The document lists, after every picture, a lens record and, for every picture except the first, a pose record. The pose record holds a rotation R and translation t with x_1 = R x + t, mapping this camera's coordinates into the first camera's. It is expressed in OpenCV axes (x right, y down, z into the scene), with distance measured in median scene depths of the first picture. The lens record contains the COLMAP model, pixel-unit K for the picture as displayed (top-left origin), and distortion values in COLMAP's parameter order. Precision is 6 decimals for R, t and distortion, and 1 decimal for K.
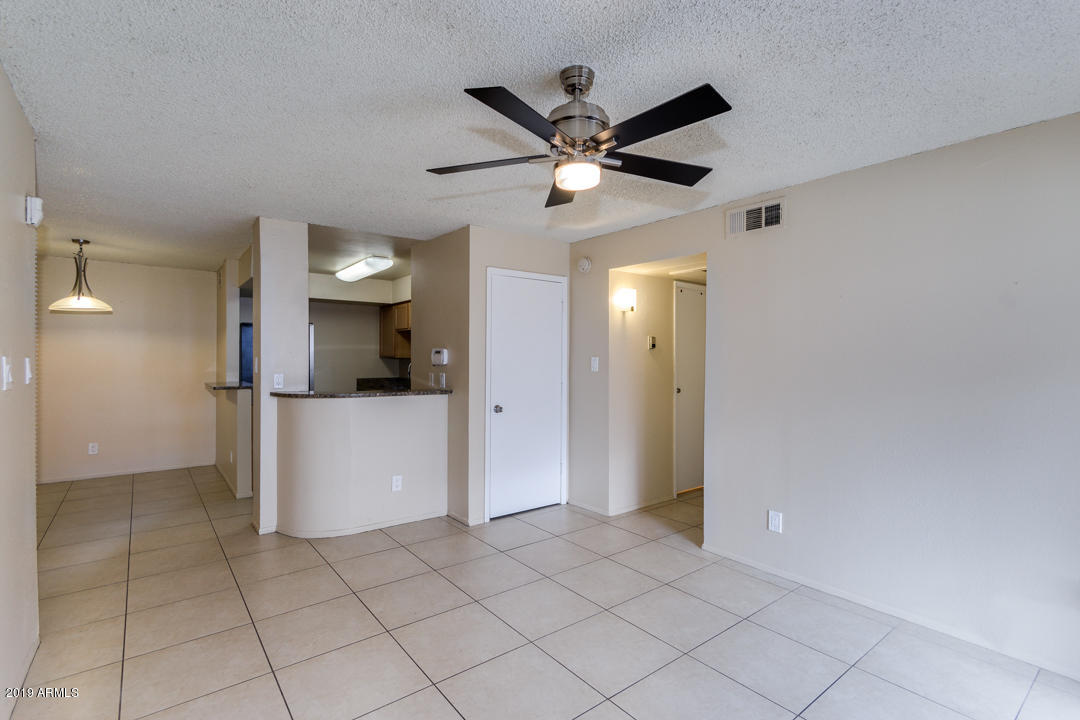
lens RADIAL K [[516.9, 0, 523.4], [0, 516.9, 363.8], [0, 0, 1]] dist [0.005423, -0.002228]
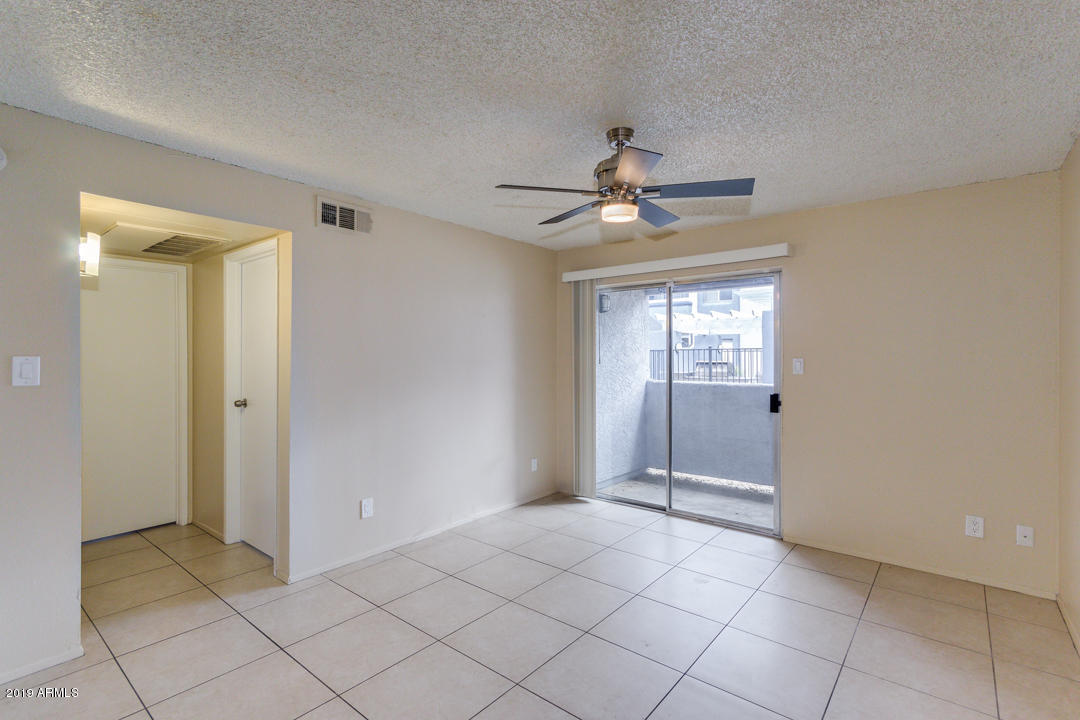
lens RADIAL K [[516.9, 0, 537.6], [0, 516.9, 366.3], [0, 0, 1]] dist [0.005423, -0.002228]
pose [[-0.233975, -0.017699, 0.972082, -0.427140], [0.019949, 0.999536, 0.023001, -0.005191], [-0.972038, 0.024774, -0.233513, 0.602830]]
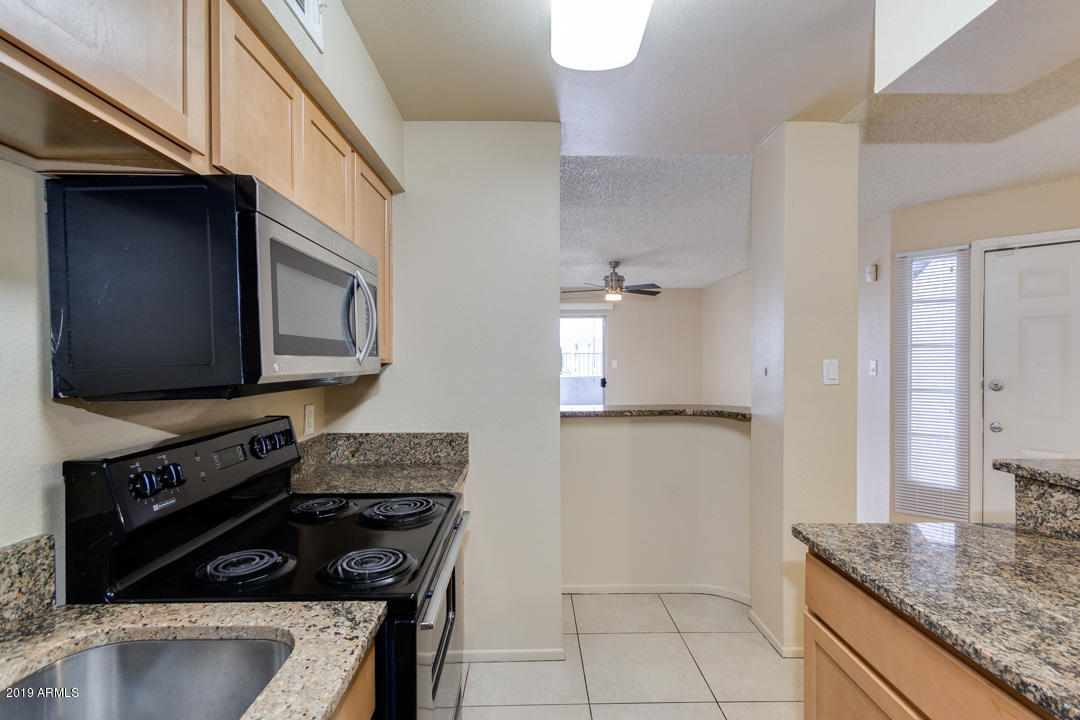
lens RADIAL K [[516.9, 0, 542.9], [0, 516.9, 364.5], [0, 0, 1]] dist [0.005423, -0.002228]
pose [[-0.812966, -0.004427, 0.582294, -0.515083], [0.012257, 0.999619, 0.024712, -0.020793], [-0.582182, 0.027227, -0.812602, 1.532978]]
